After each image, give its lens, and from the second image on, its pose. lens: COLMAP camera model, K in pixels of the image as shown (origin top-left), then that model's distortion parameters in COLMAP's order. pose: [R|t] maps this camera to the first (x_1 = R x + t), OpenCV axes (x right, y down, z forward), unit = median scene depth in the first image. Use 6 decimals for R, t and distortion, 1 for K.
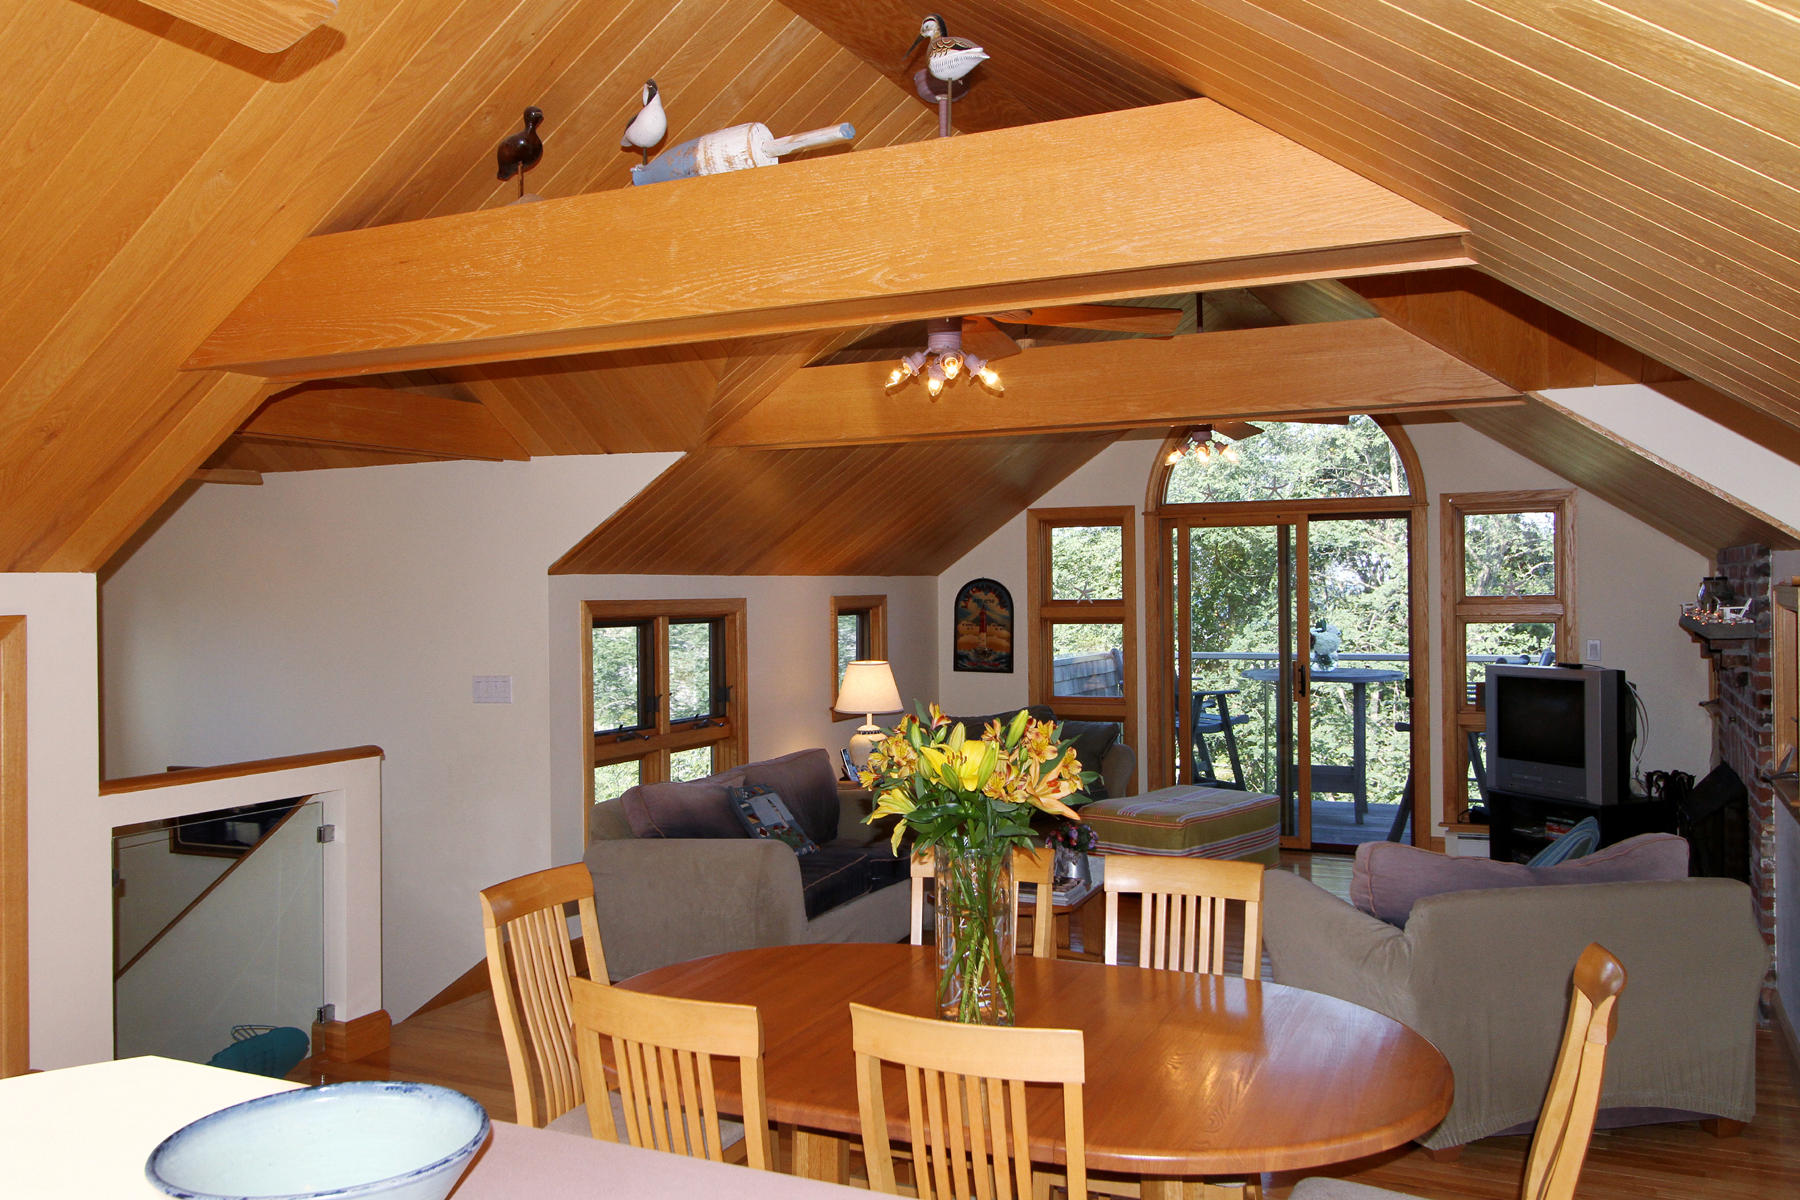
lens RADIAL K [[1489.8, 0, 900.0], [0, 1489.8, 600.0], [0, 0, 1]] dist [0.001527, 0.000973]
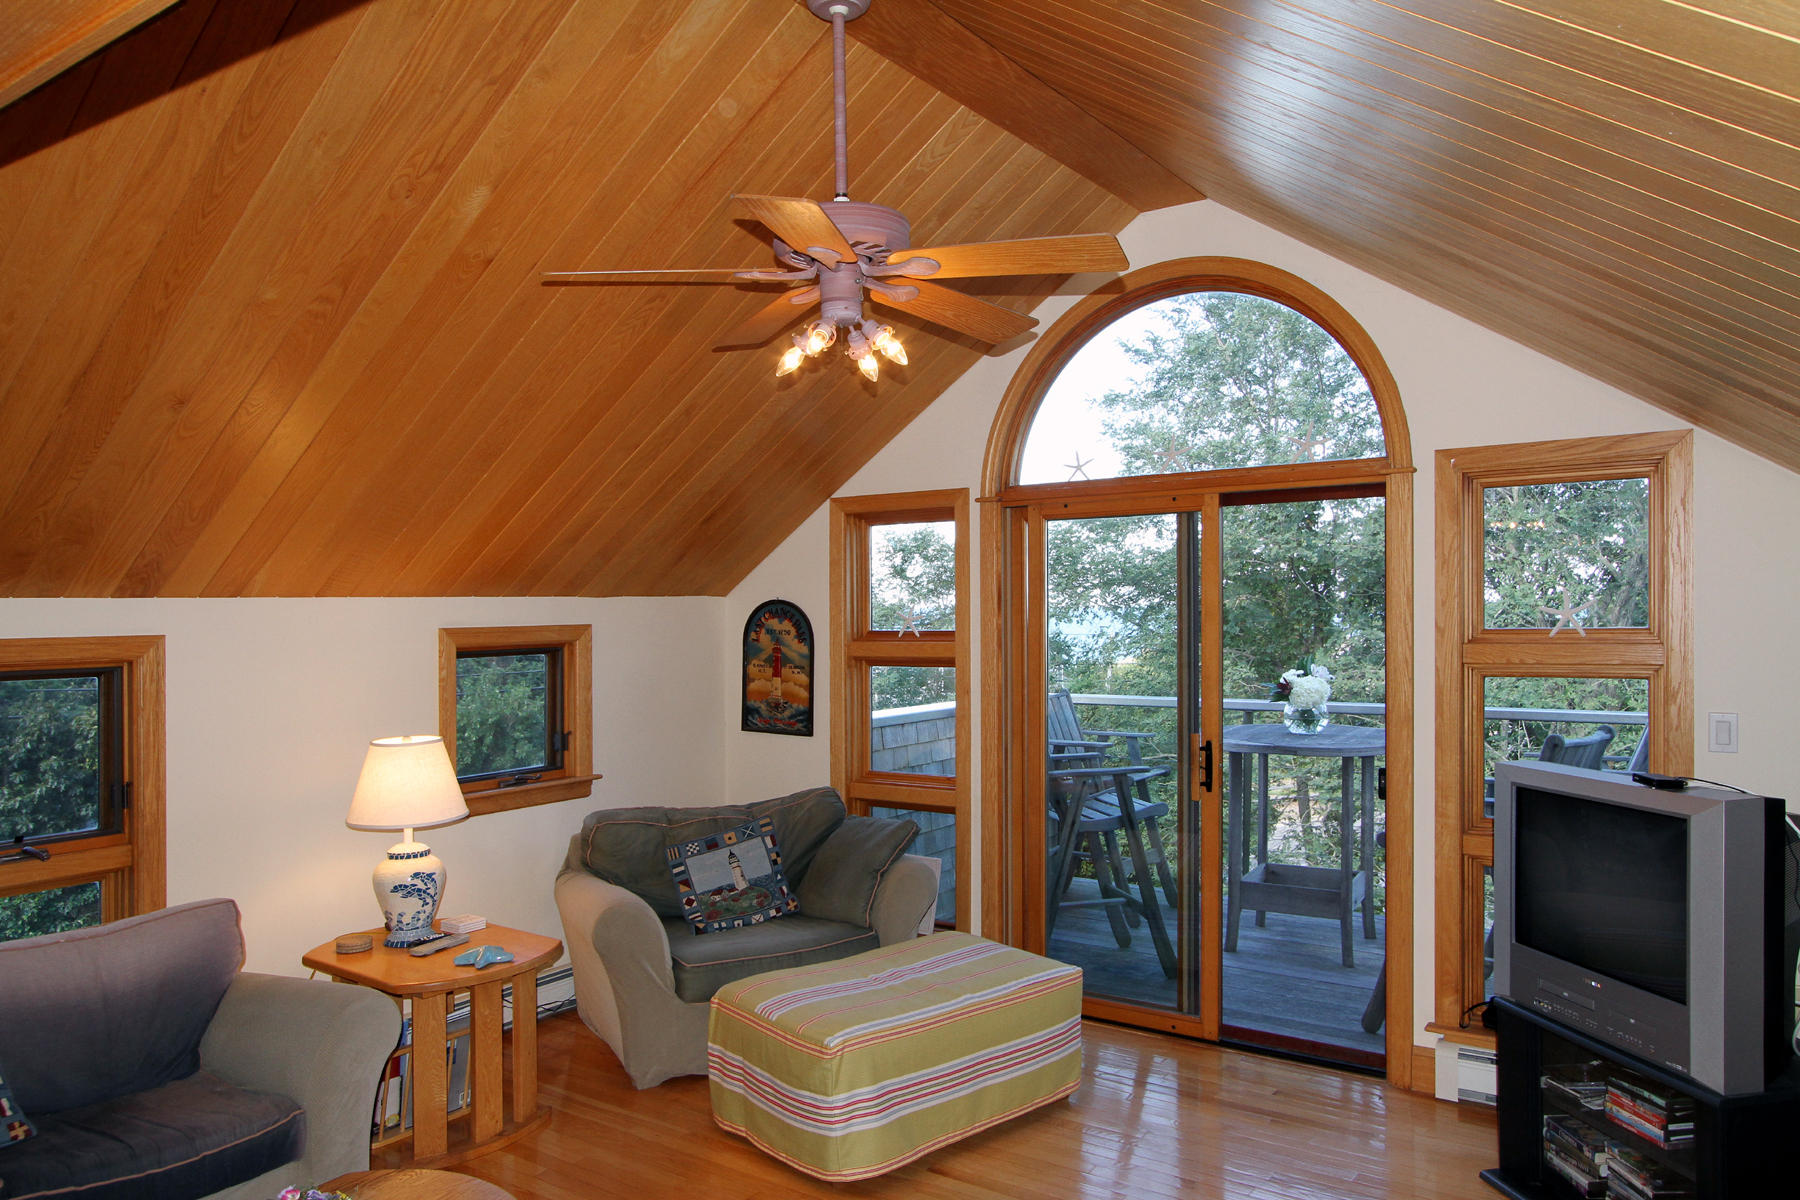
lens RADIAL K [[1247.3, 0, 898.2], [0, 1247.3, 638.4], [0, 0, 1]] dist [-0.004131, -0.002618]
pose [[0.985581, 0.002478, -0.169185, 0.213562], [0.000491, 0.999847, 0.017505, -0.006588], [0.169203, -0.017336, 0.985429, 0.437301]]
